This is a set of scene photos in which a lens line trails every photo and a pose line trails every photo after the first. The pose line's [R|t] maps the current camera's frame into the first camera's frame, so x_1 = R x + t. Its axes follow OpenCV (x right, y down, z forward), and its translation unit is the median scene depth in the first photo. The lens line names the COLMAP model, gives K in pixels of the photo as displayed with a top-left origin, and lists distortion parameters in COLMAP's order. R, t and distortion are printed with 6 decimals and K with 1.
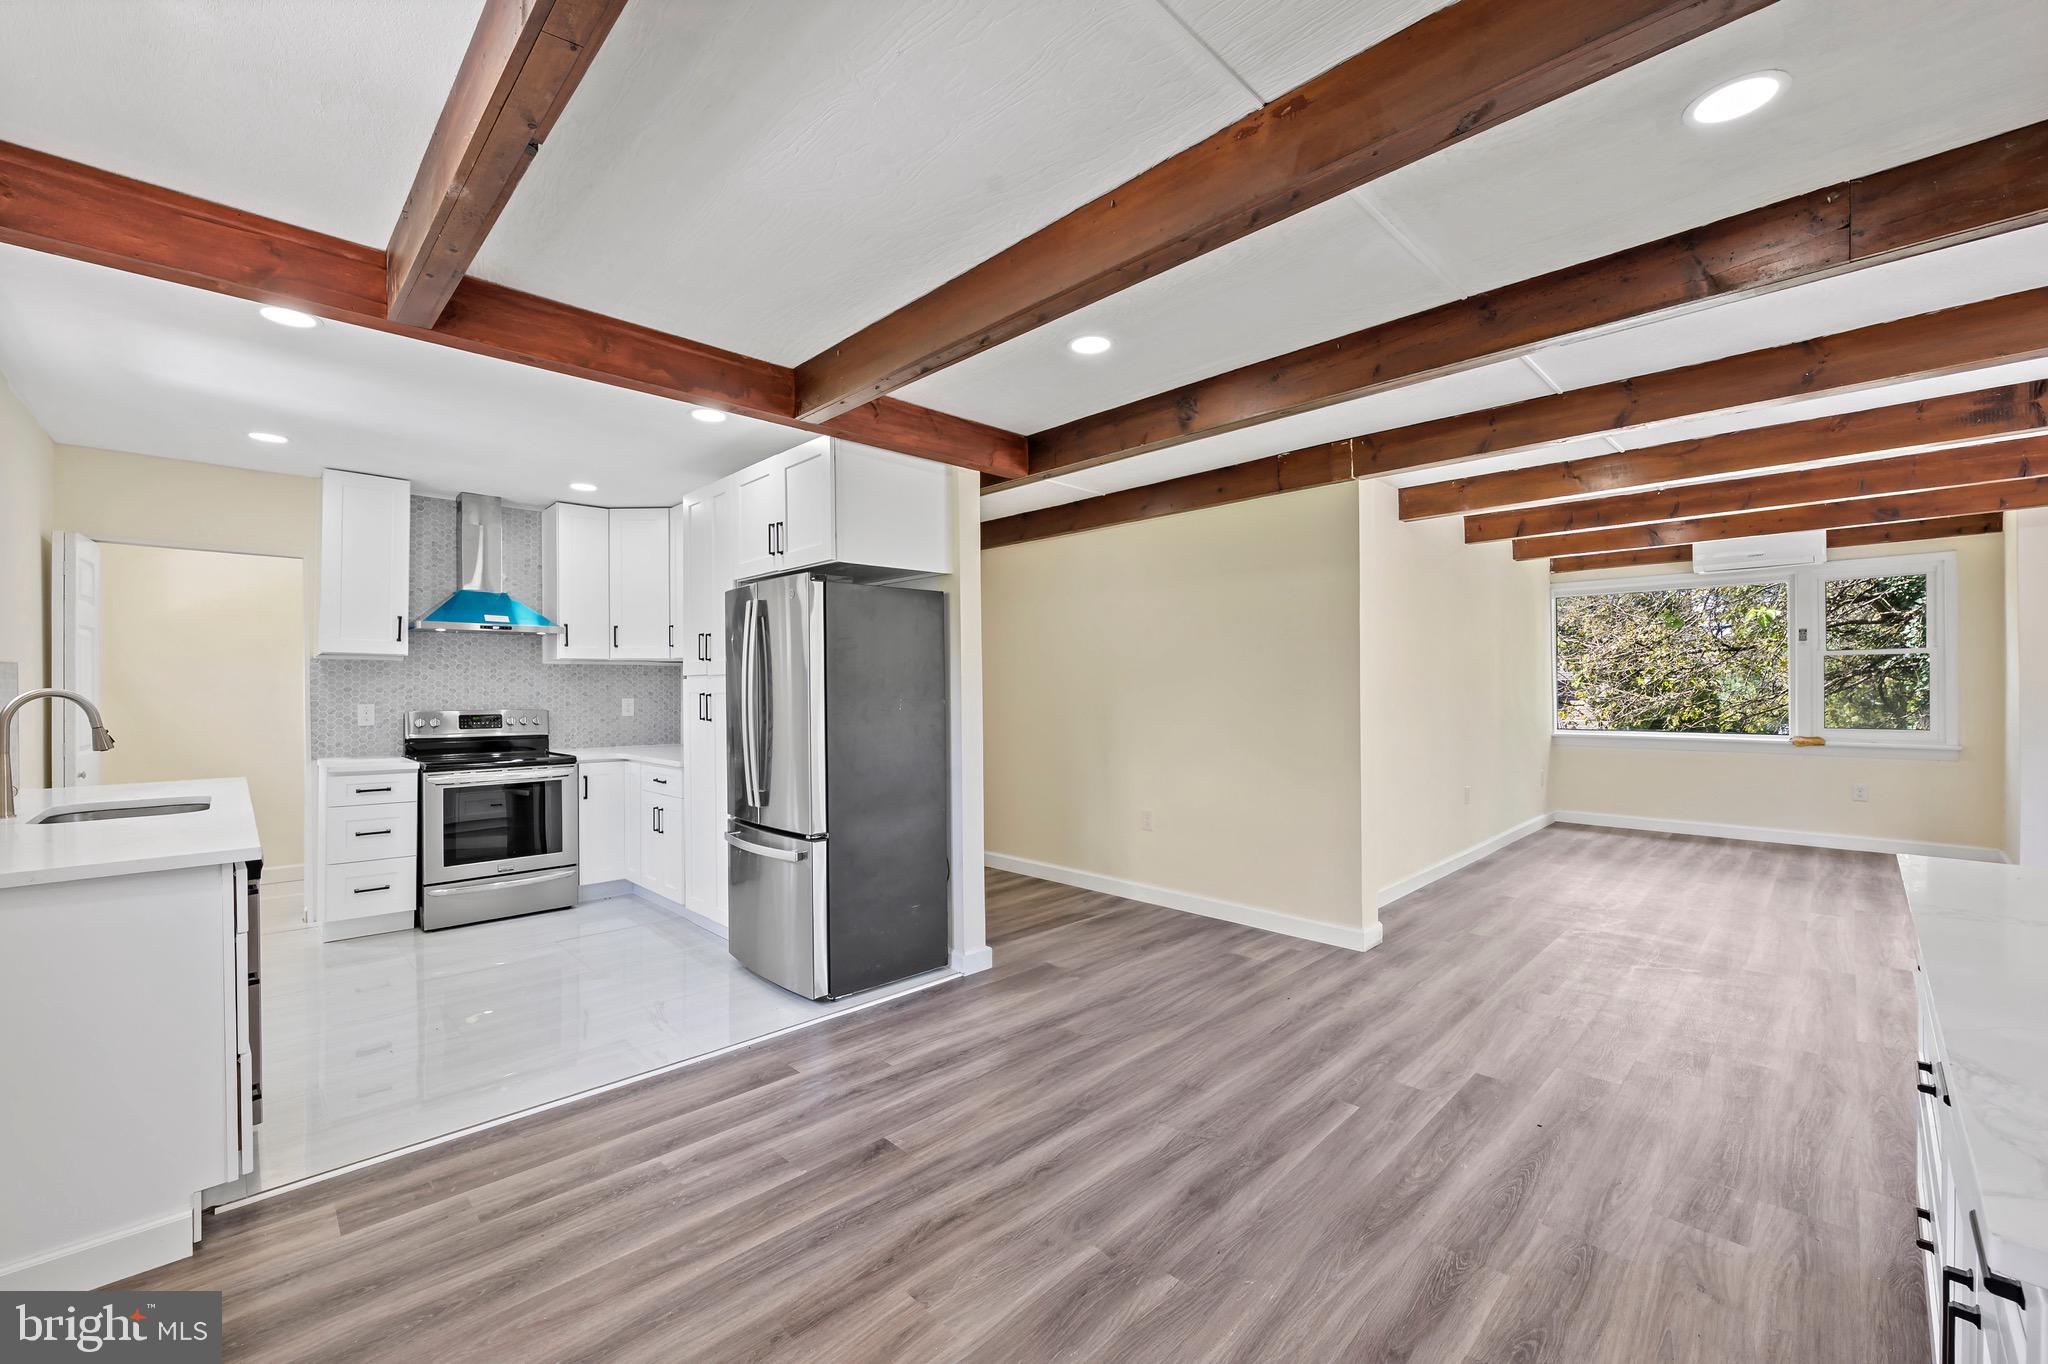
lens RADIAL K [[821.6, 0, 1020.3], [0, 821.6, 684.4], [0, 0, 1]] dist [-0.004273, 0.000141]
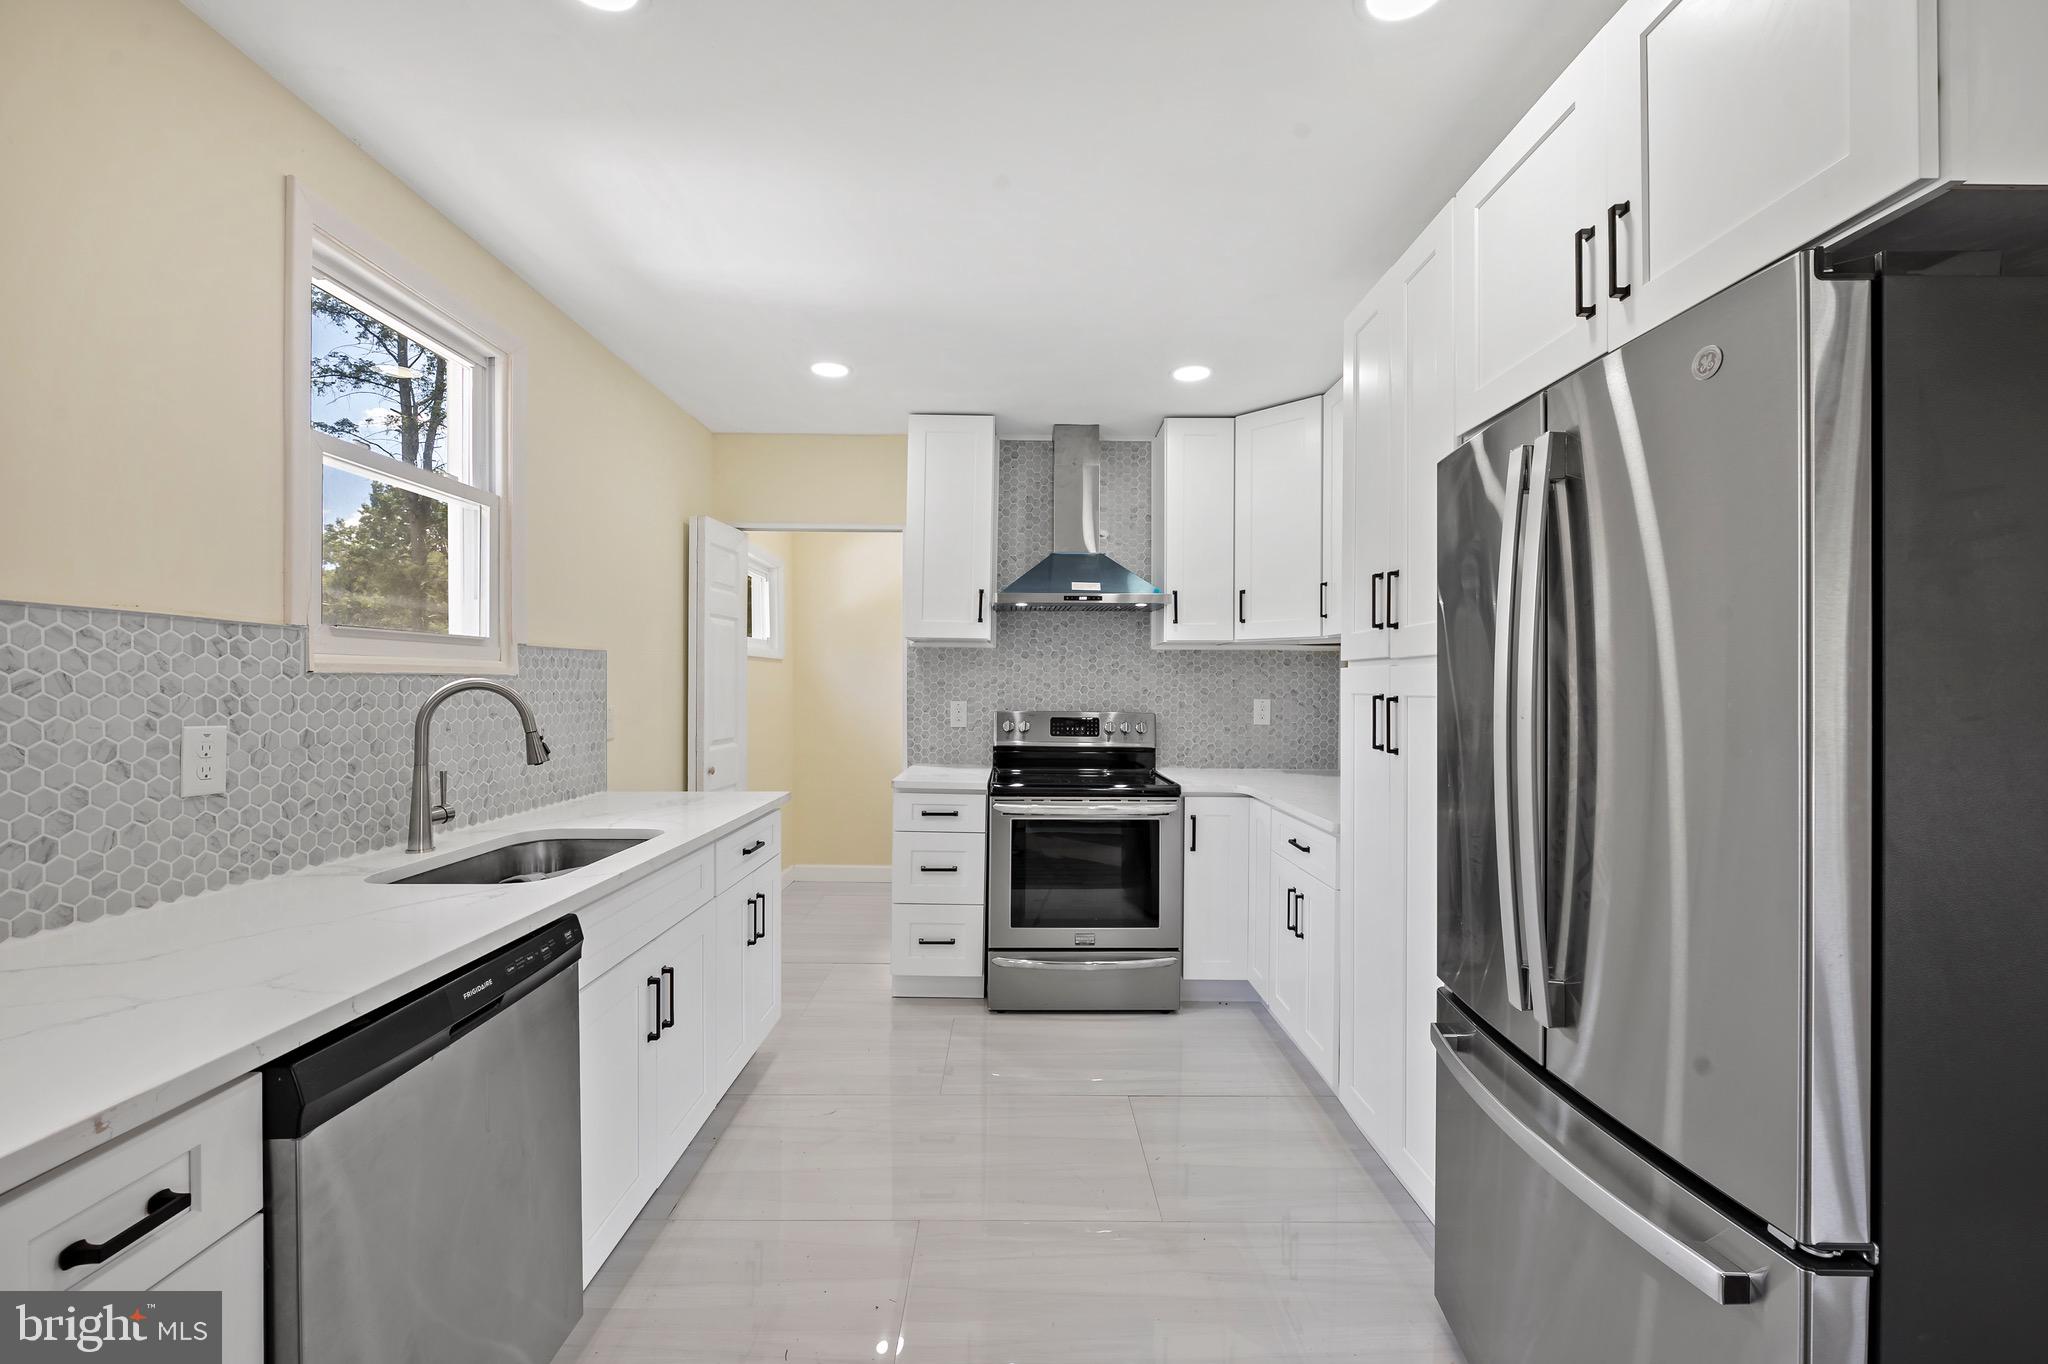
lens RADIAL K [[813.5, 0, 1020.6], [0, 813.5, 690.0], [0, 0, 1]] dist [-0.003389, -0.000261]
pose [[0.717272, 0.012732, -0.696677, -0.180774], [-0.004832, 0.999900, 0.013299, 0.001823], [0.696776, -0.006173, 0.717262, 0.449420]]
